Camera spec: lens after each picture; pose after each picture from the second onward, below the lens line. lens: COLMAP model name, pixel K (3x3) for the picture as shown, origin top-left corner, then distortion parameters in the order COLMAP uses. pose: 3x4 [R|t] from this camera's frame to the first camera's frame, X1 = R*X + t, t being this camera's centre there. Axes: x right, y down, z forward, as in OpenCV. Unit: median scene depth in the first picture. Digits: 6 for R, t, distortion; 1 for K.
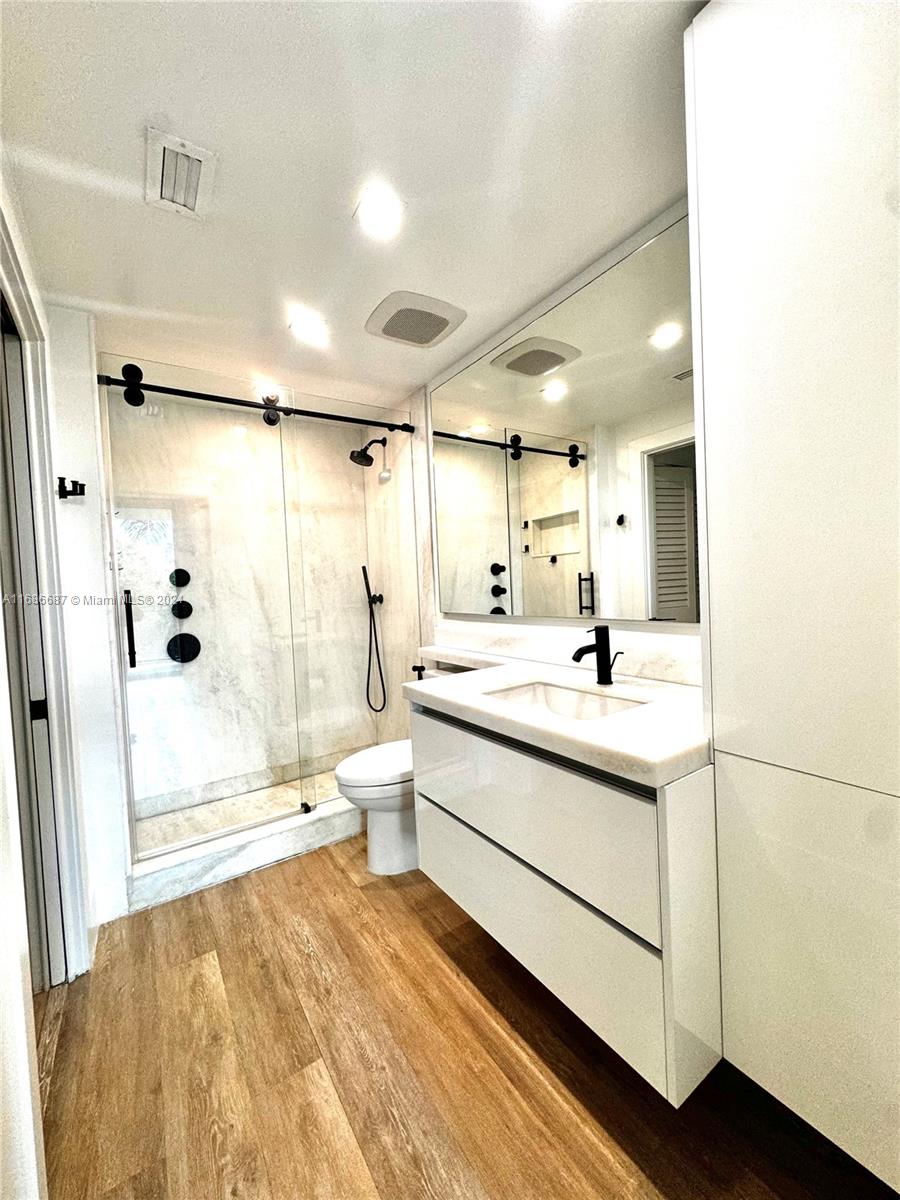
lens RADIAL K [[480.8, 0, 454.8], [0, 480.8, 599.2], [0, 0, 1]] dist [-0.003237, 0.000682]
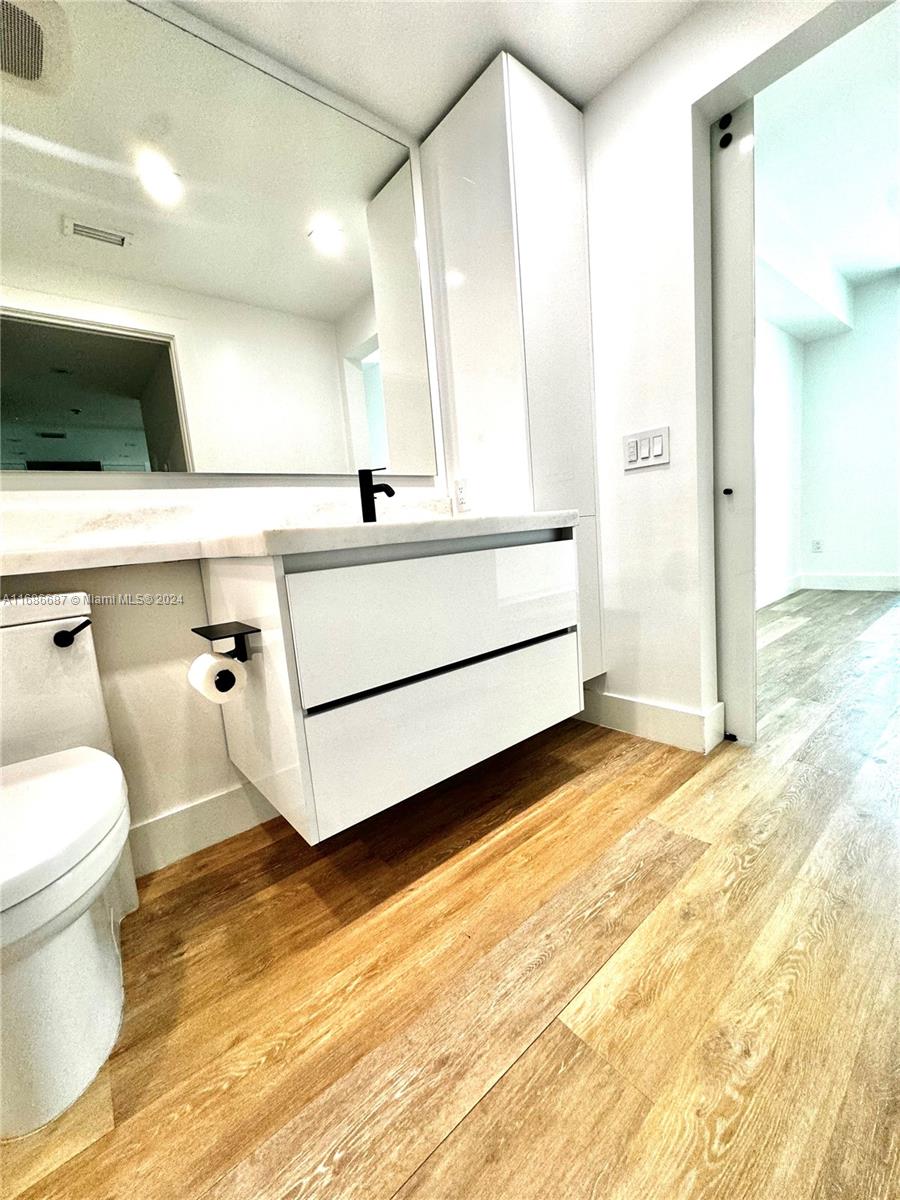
lens RADIAL K [[480.8, 0, 444.4], [0, 480.8, 602.5], [0, 0, 1]] dist [-0.003237, 0.000682]
pose [[-0.092729, -0.085873, 0.991981, -0.889114], [0.121155, 0.987898, 0.096845, 0.306345], [-0.988293, 0.129163, -0.081203, 1.153024]]
